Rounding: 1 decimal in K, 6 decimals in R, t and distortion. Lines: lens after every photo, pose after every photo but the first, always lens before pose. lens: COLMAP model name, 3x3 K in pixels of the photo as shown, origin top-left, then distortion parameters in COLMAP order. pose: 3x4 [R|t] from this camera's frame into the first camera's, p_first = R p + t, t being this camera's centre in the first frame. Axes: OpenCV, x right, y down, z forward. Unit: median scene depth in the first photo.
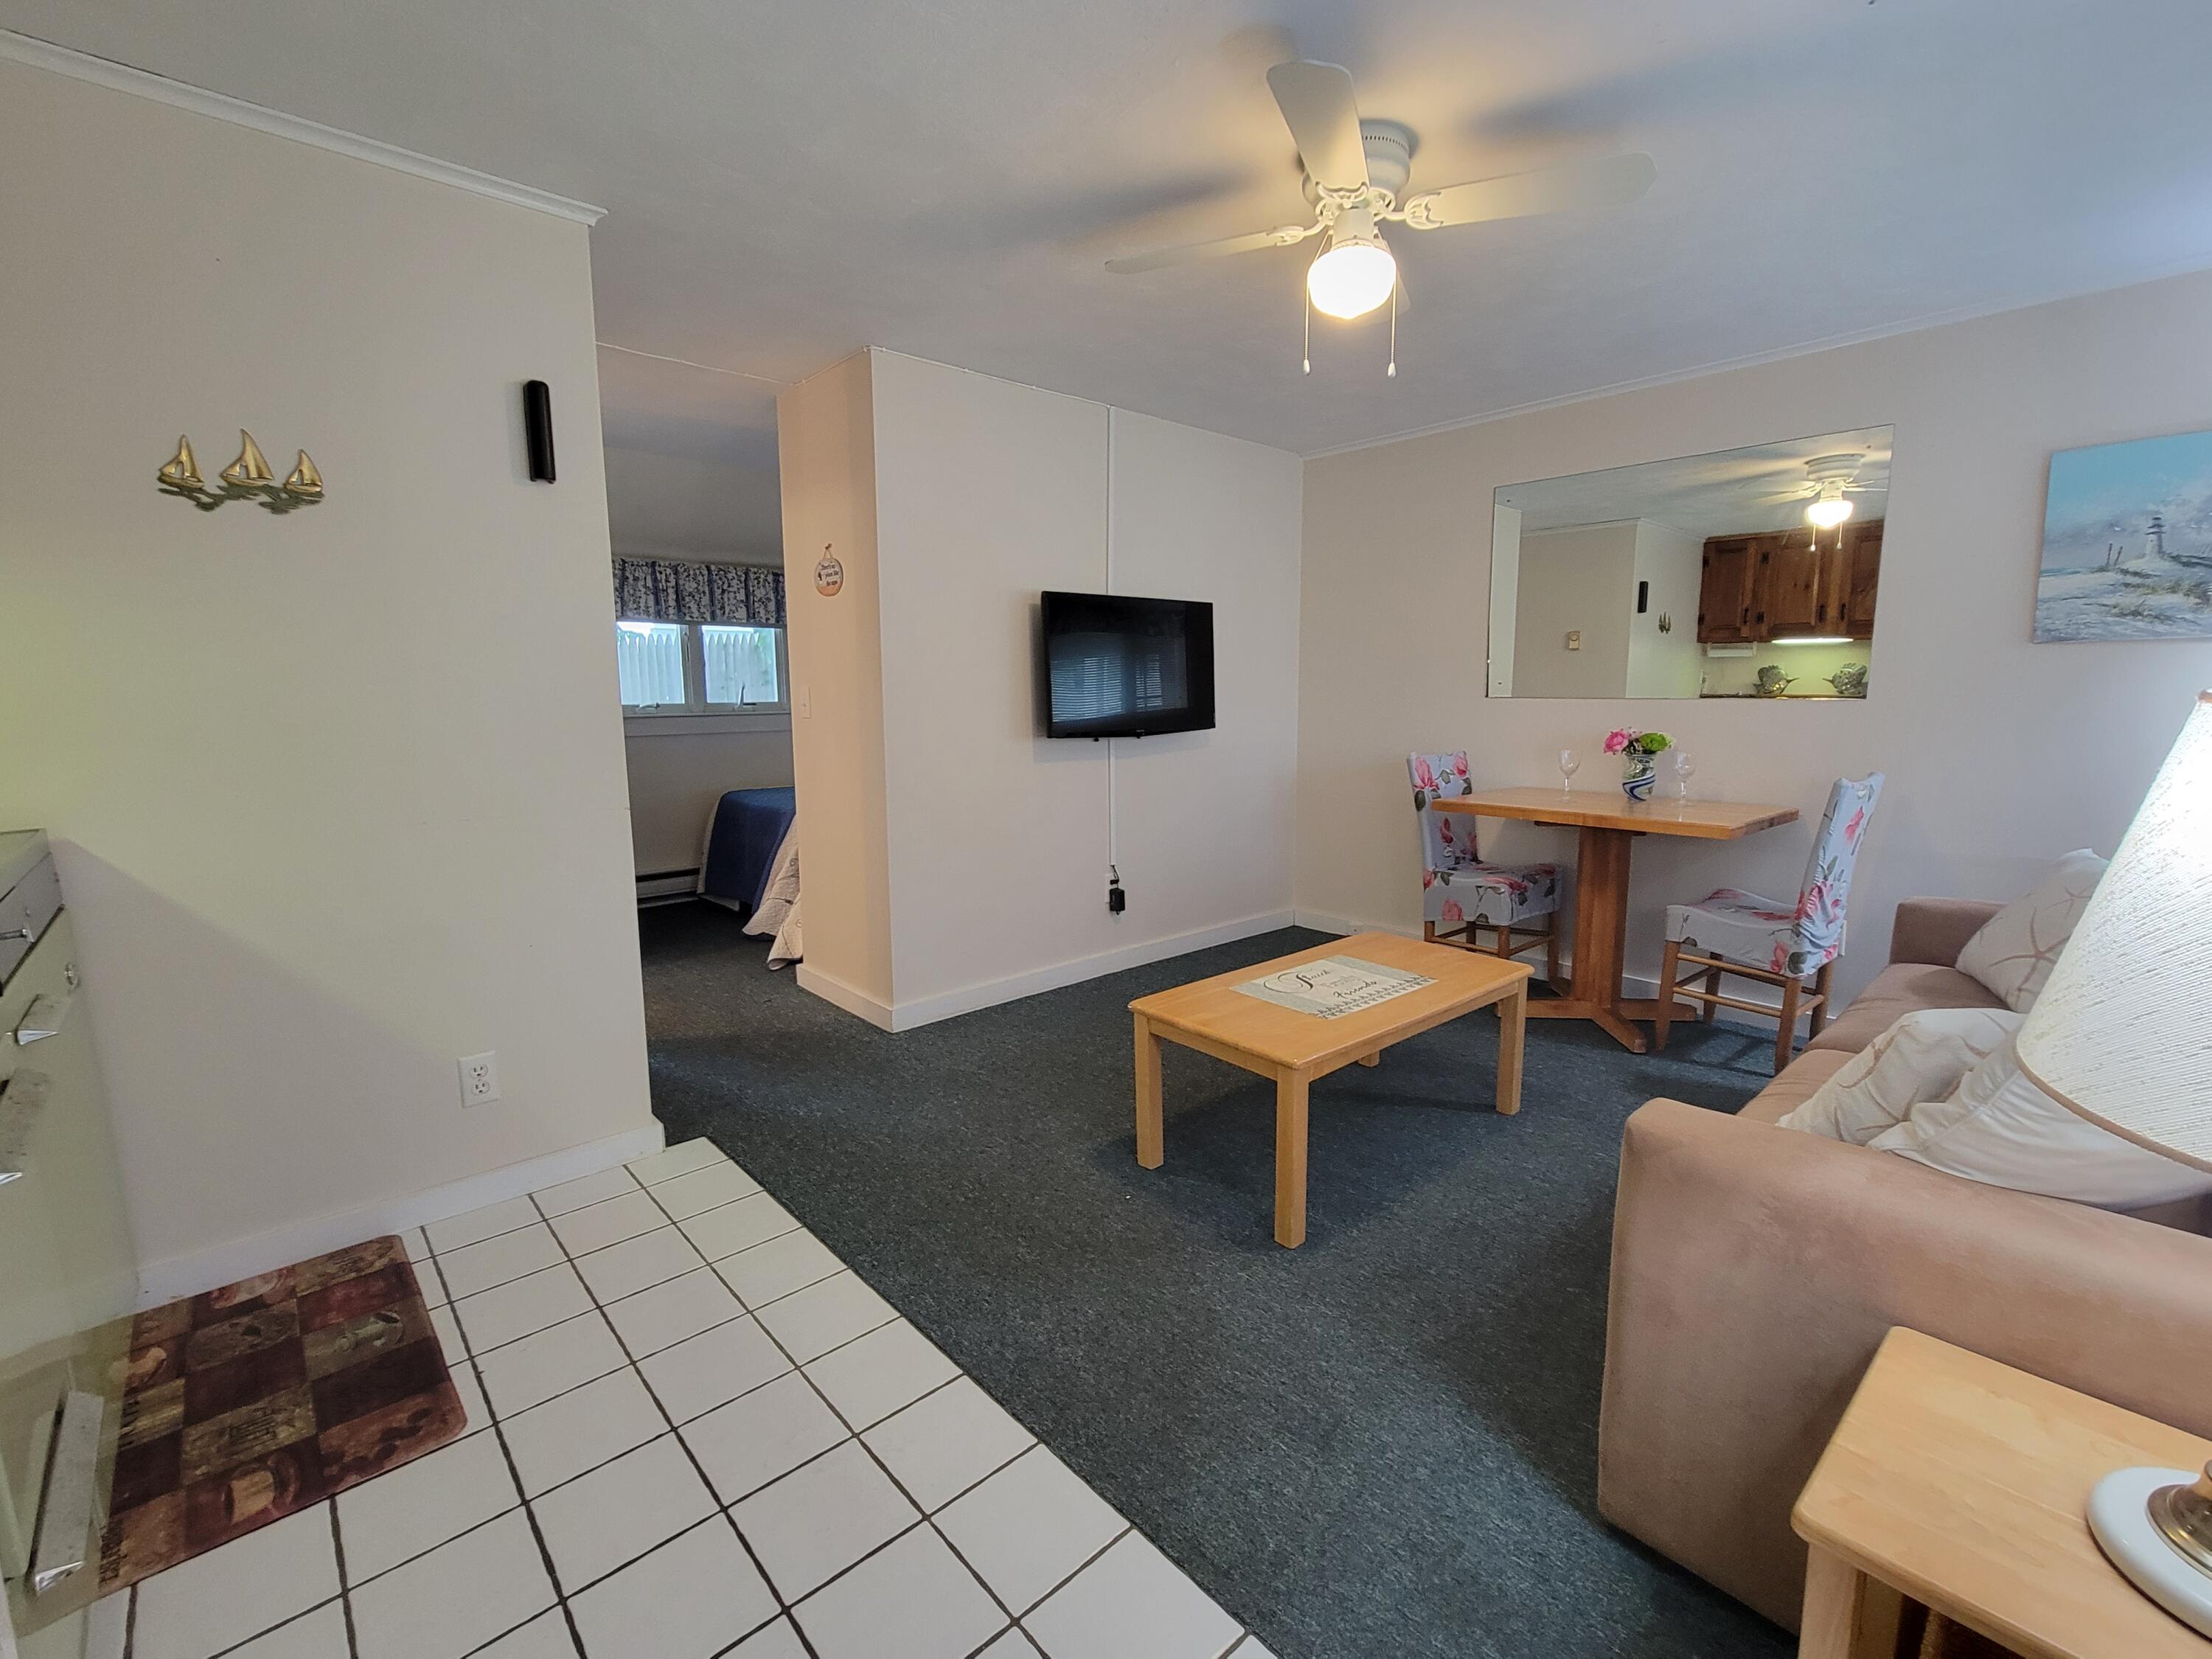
lens RADIAL K [[971.2, 0, 1096.5], [0, 971.2, 818.3], [0, 0, 1]] dist [-0.003481, 0.000619]
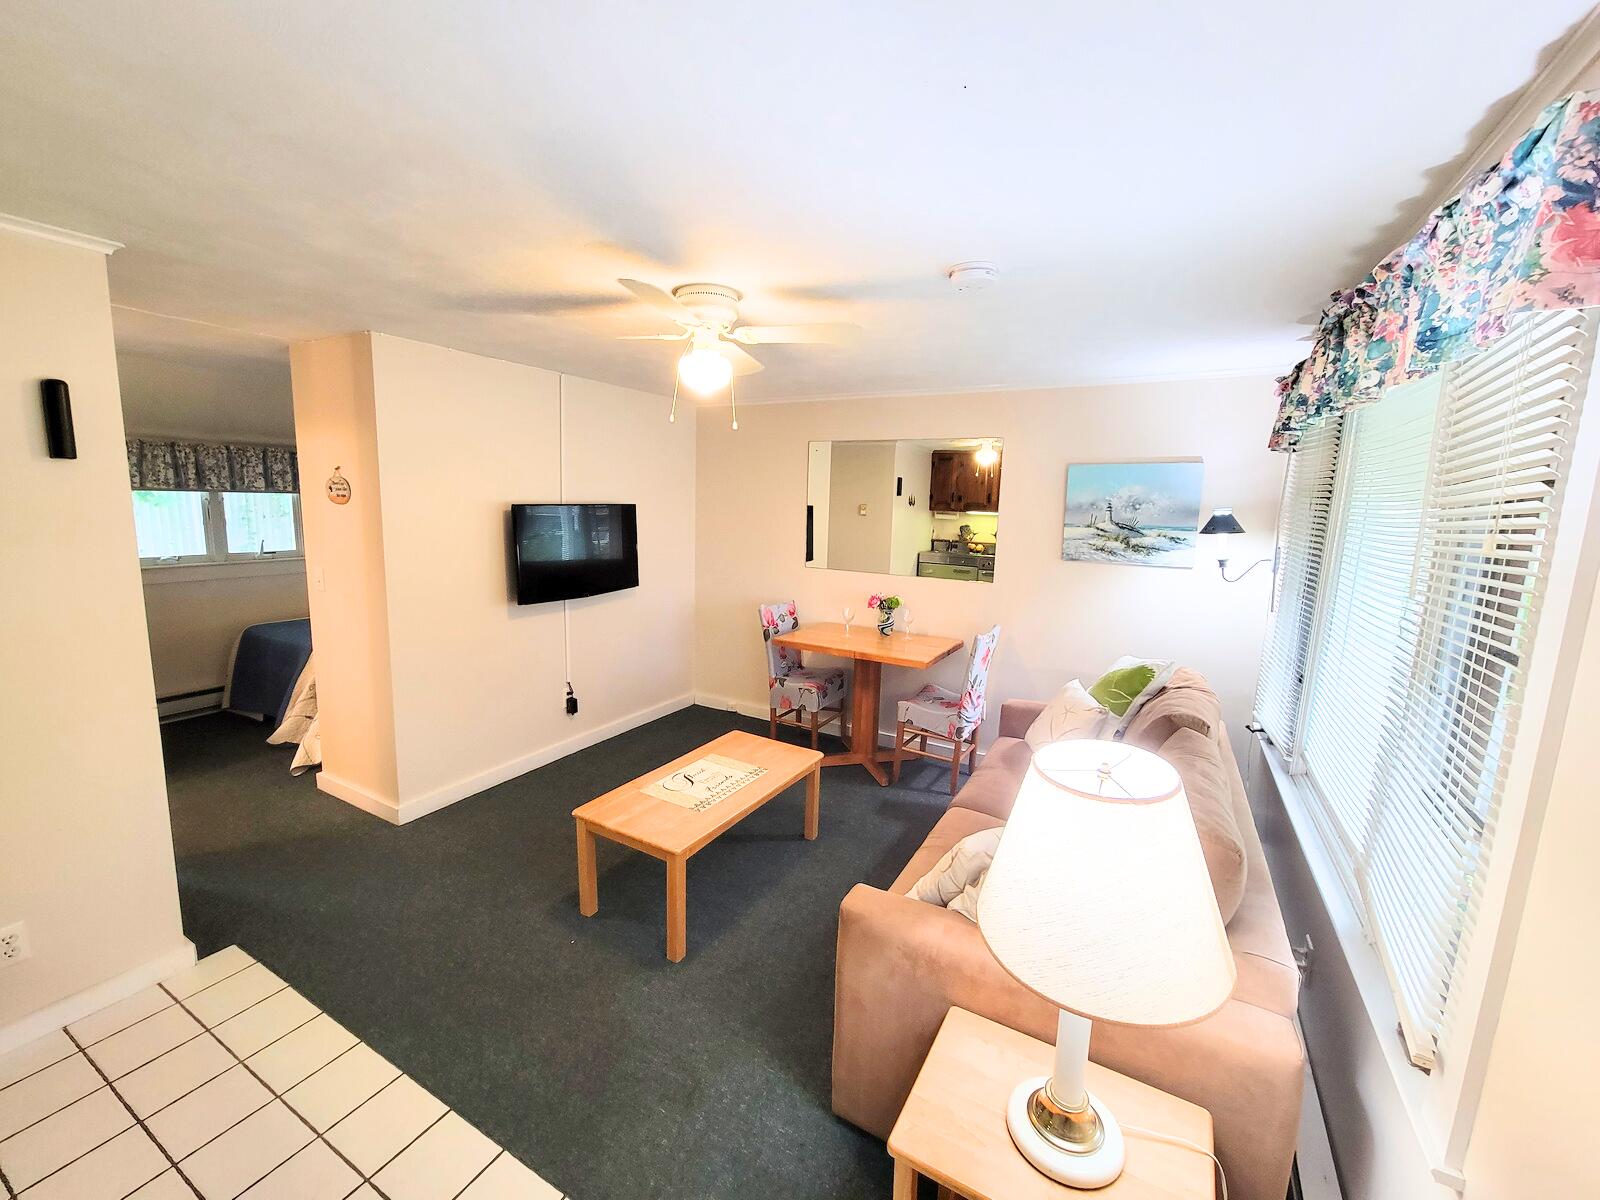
lens RADIAL K [[655.4, 0, 792.4], [0, 655.4, 592.3], [0, 0, 1]] dist [-0.000010, -0.000169]
pose [[0.946667, -0.014870, 0.321872, 0.027885], [0.011412, 0.999855, 0.012627, -0.132548], [-0.322013, -0.008280, 0.946699, -0.067935]]
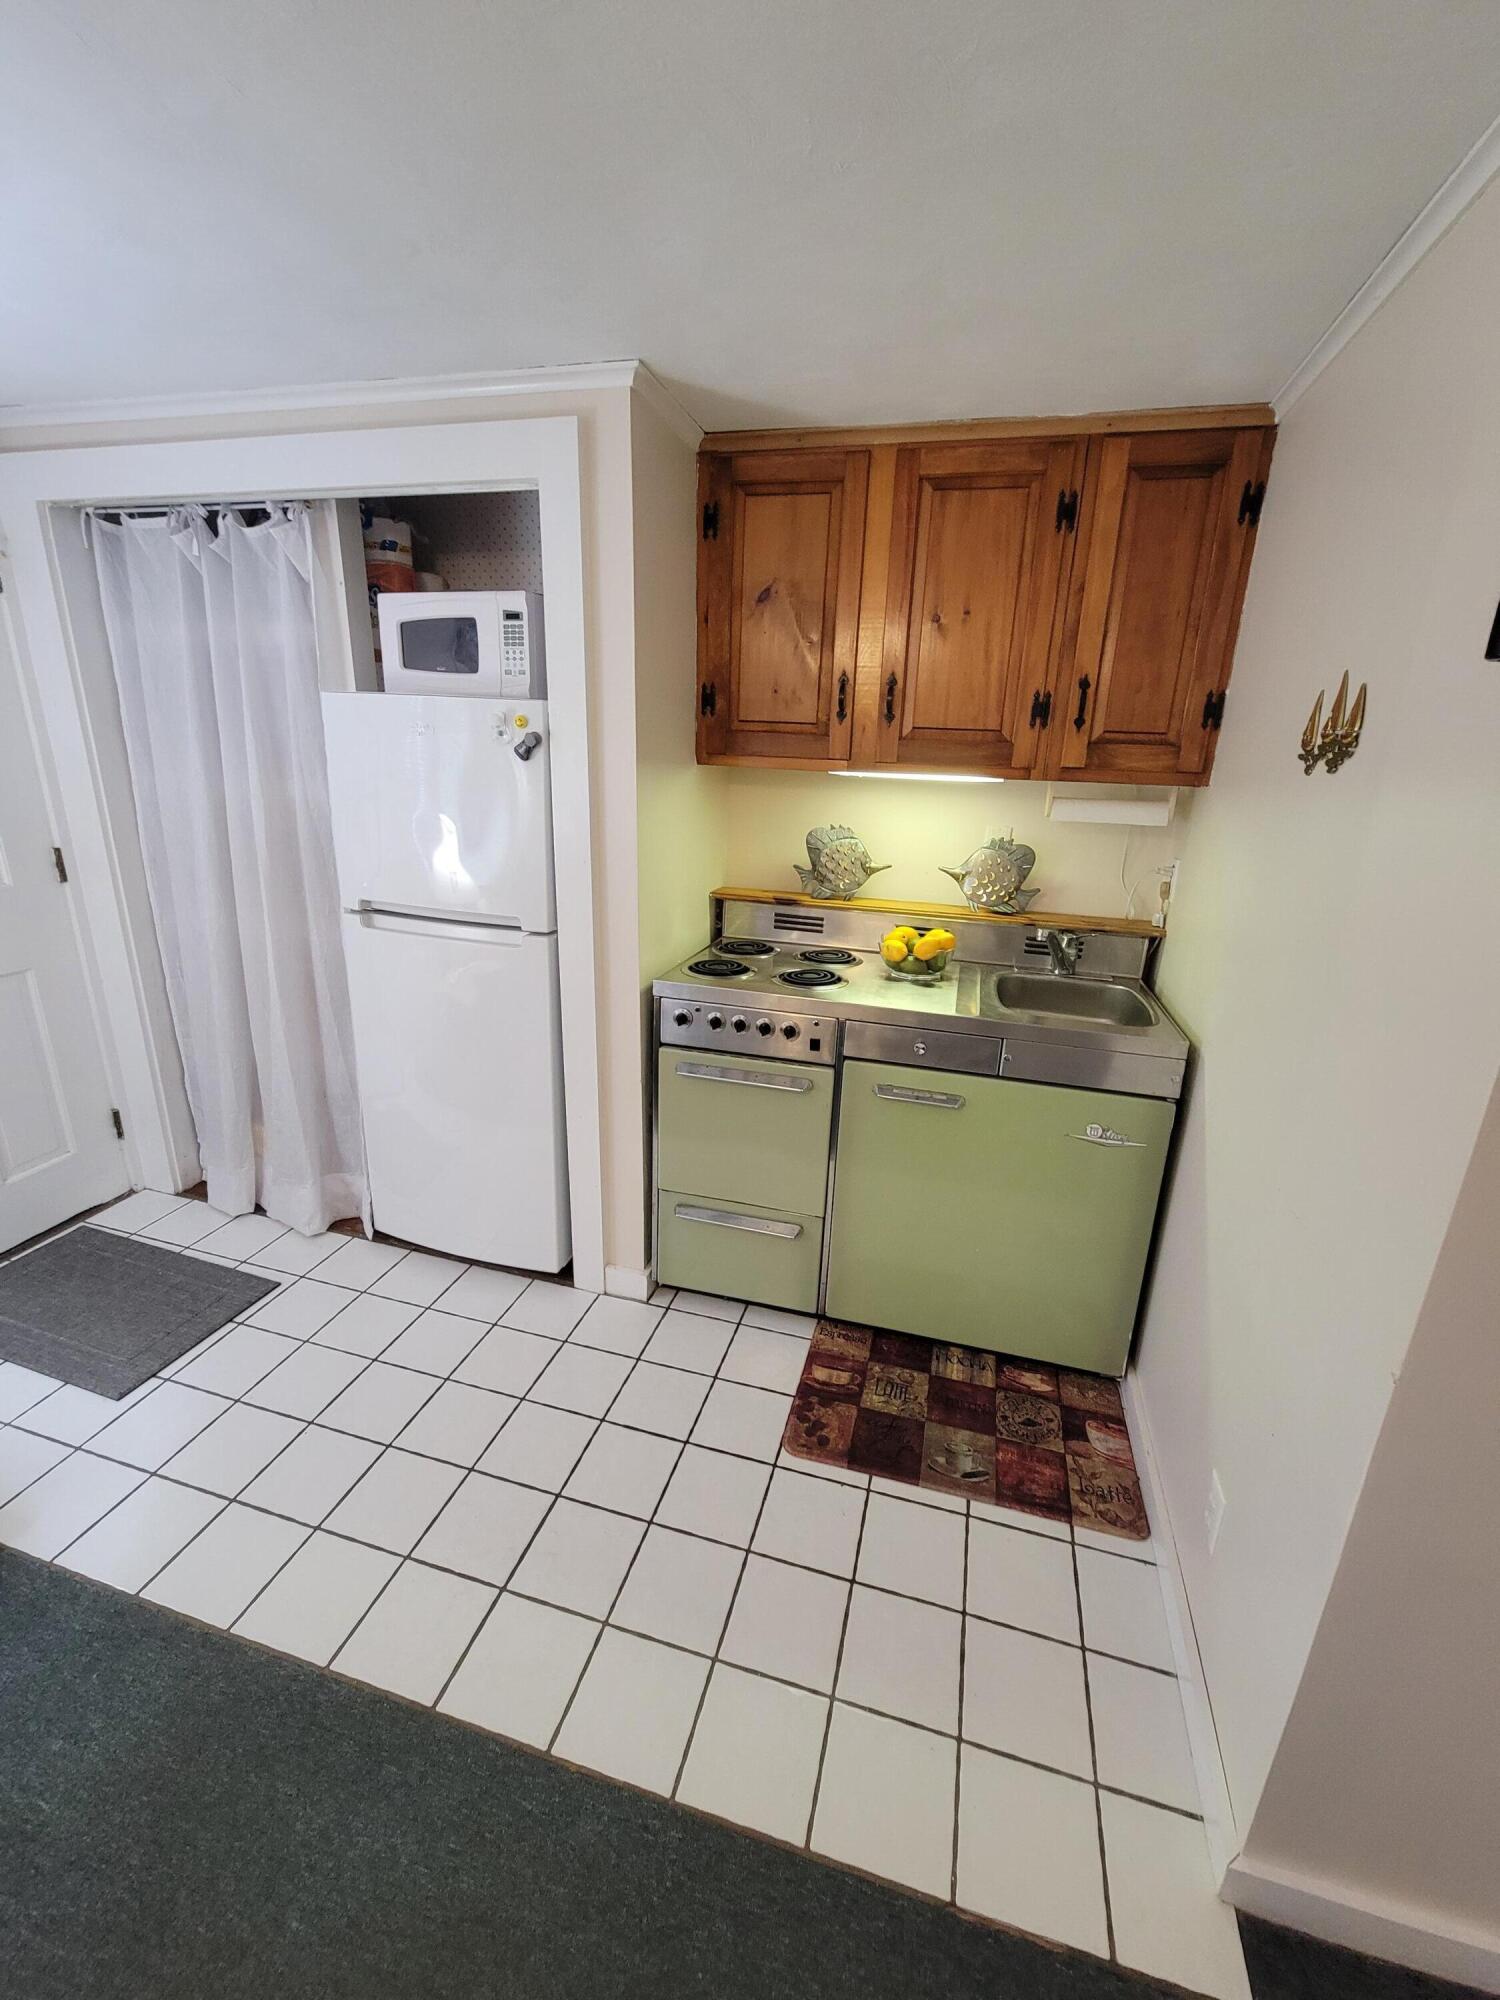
lens RADIAL K [[819.3, 0, 756.7], [0, 819.3, 994.6], [0, 0, 1]] dist [-0.000010, -0.000169]
pose [[-0.842017, 0.137196, -0.521713, -0.046580], [-0.103463, 0.908093, 0.405787, -0.243518], [0.529436, 0.395658, -0.750435, 0.866489]]
